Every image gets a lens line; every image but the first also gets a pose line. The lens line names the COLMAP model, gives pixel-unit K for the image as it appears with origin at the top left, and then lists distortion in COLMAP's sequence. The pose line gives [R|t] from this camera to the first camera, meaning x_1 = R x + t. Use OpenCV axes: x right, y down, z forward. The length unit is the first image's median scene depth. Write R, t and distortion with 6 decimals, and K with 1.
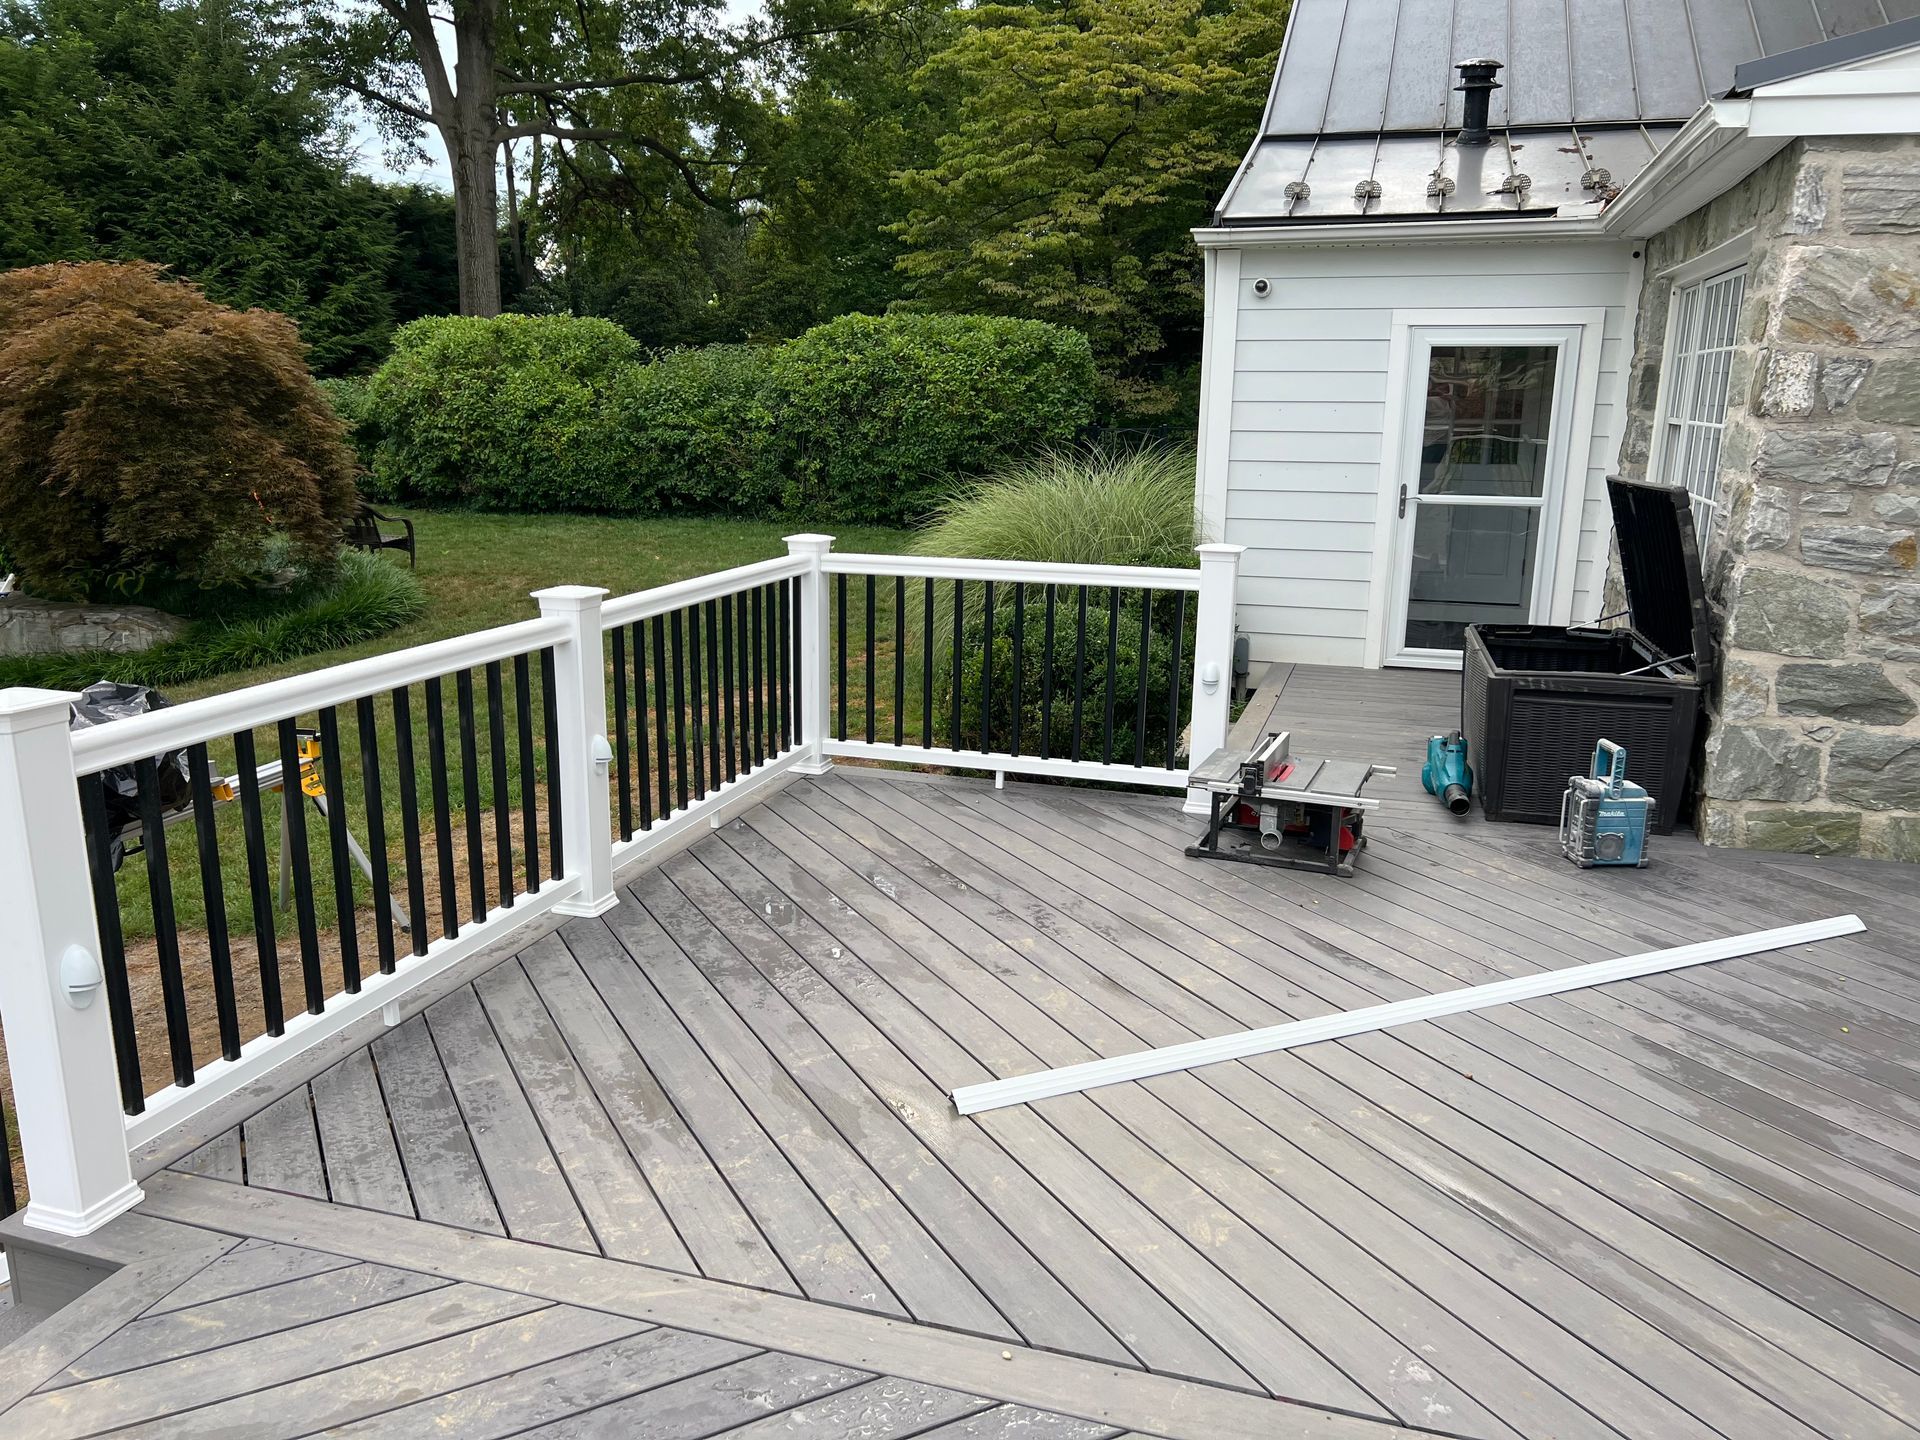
lens RADIAL K [[1371.6, 0, 884.9], [0, 1371.6, 719.7], [0, 0, 1]] dist [0.035264, -0.001748]
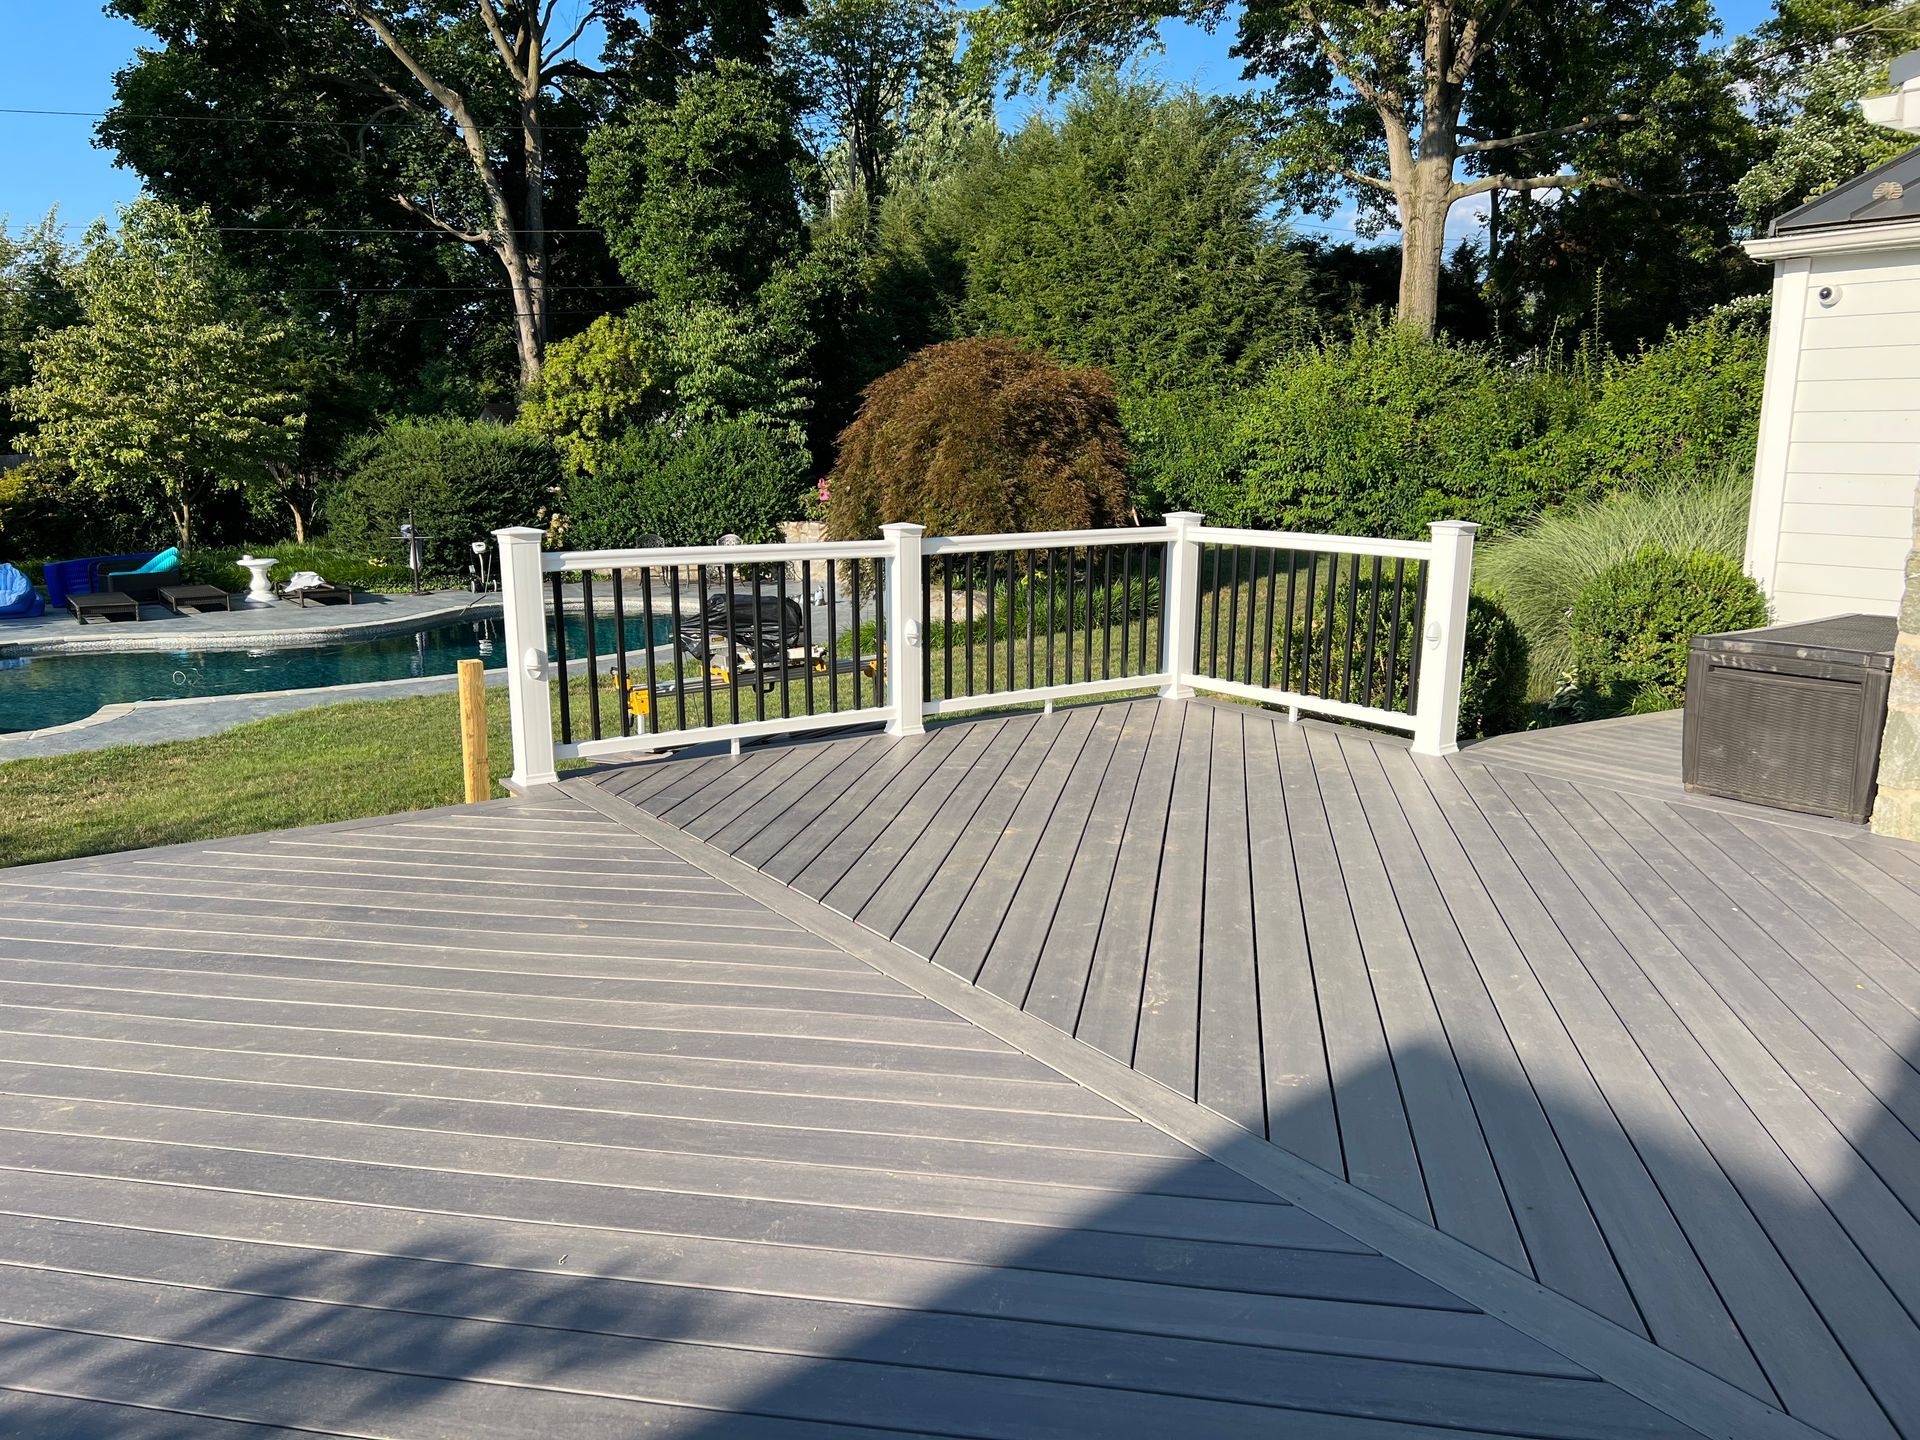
lens RADIAL K [[1392.2, 0, 960.0], [0, 1392.2, 720.0], [0, 0, 1]] dist [0.002639, 0.002592]
pose [[0.794962, 0.109405, -0.596713, 0.565816], [-0.133598, 0.991029, 0.003717, 0.080534], [0.591766, 0.076765, 0.802446, -0.154316]]
